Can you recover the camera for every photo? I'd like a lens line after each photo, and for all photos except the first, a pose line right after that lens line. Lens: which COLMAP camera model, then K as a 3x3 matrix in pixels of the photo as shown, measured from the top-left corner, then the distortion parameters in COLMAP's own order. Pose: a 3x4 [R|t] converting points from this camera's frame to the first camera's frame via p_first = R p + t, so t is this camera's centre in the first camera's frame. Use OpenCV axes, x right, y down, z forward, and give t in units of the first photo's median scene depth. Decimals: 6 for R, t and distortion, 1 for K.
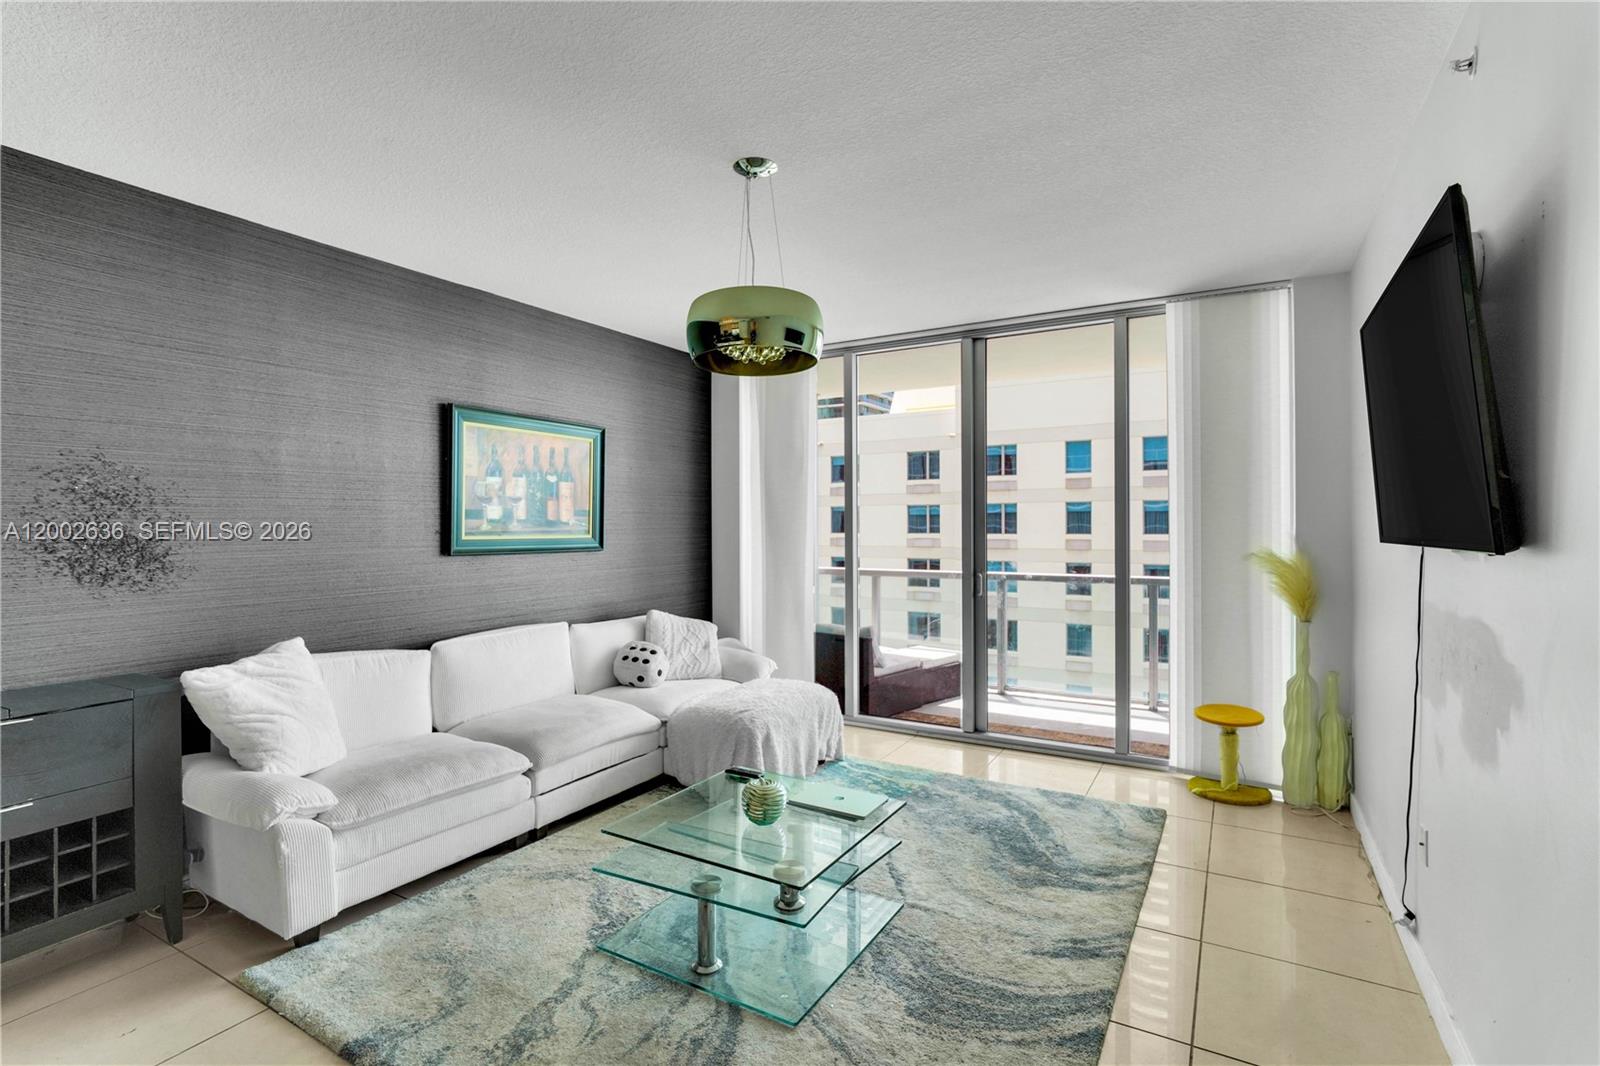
lens RADIAL K [[748.9, 0, 800.0], [0, 748.9, 533.0], [0, 0, 1]] dist [-0.001493, -0.000186]
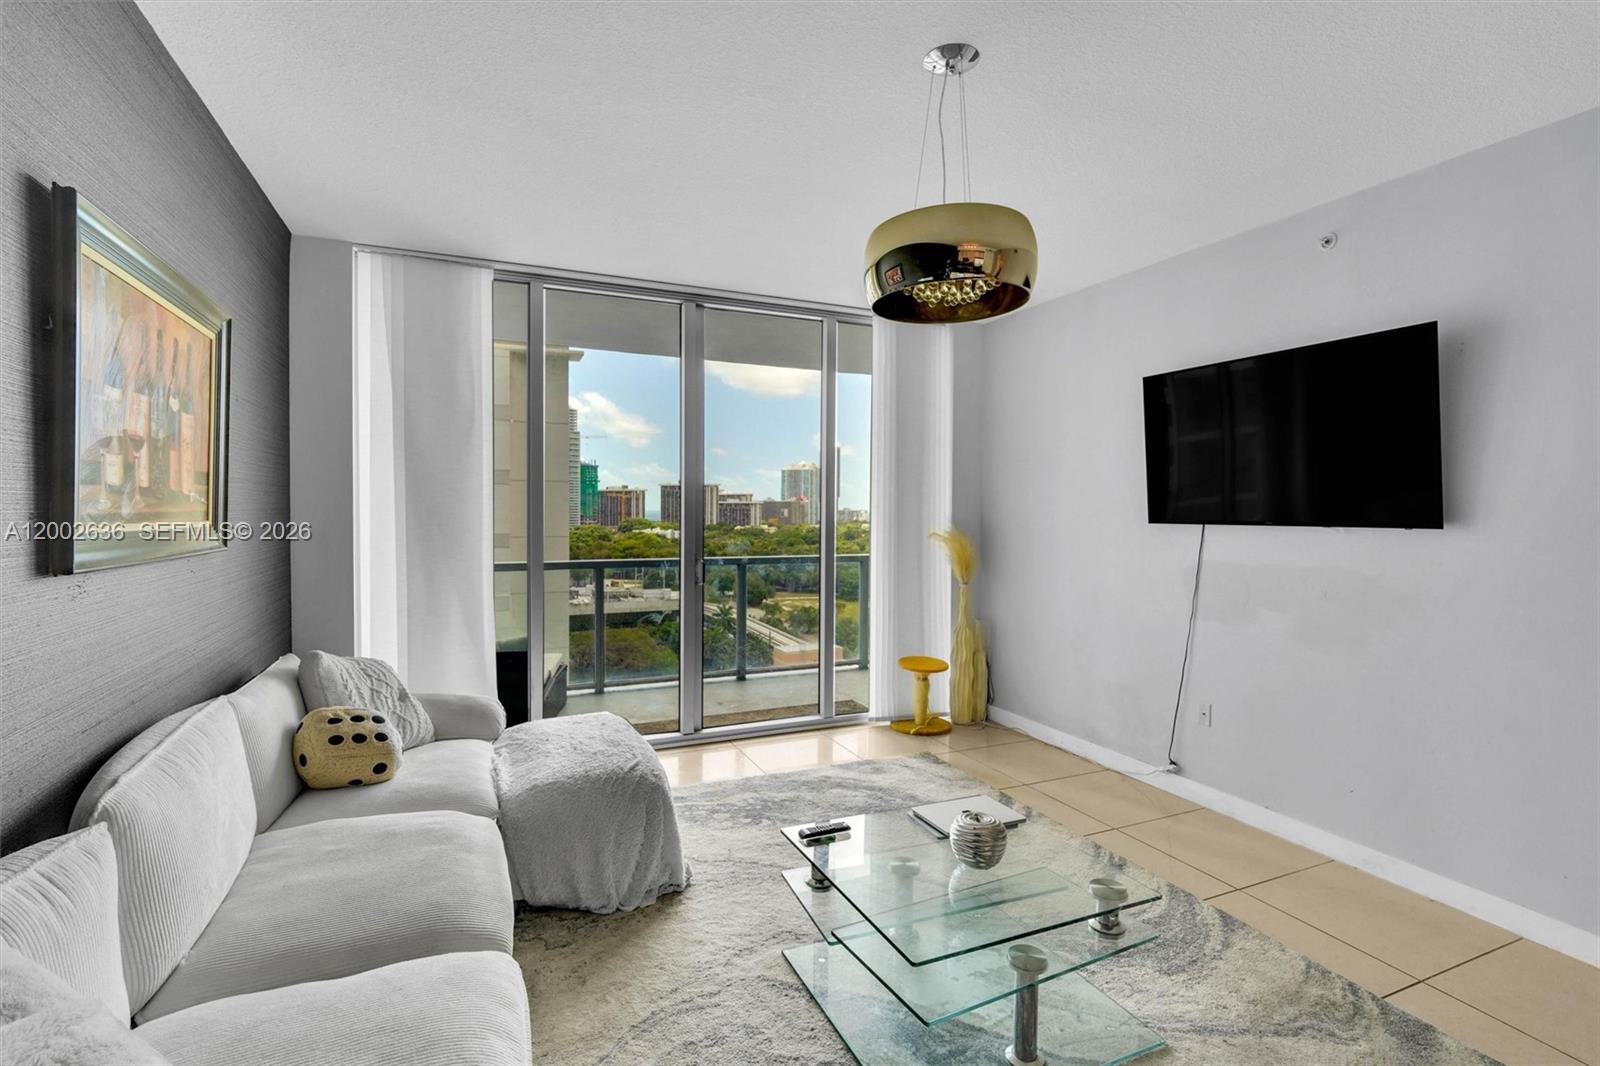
lens RADIAL K [[748.9, 0, 800.0], [0, 748.9, 533.0], [0, 0, 1]] dist [-0.001493, -0.000186]
pose [[0.585483, -0.017026, 0.810506, -0.548146], [0.000820, 0.999791, 0.020410, 0.000619], [-0.810684, -0.011285, 0.585375, 0.445848]]
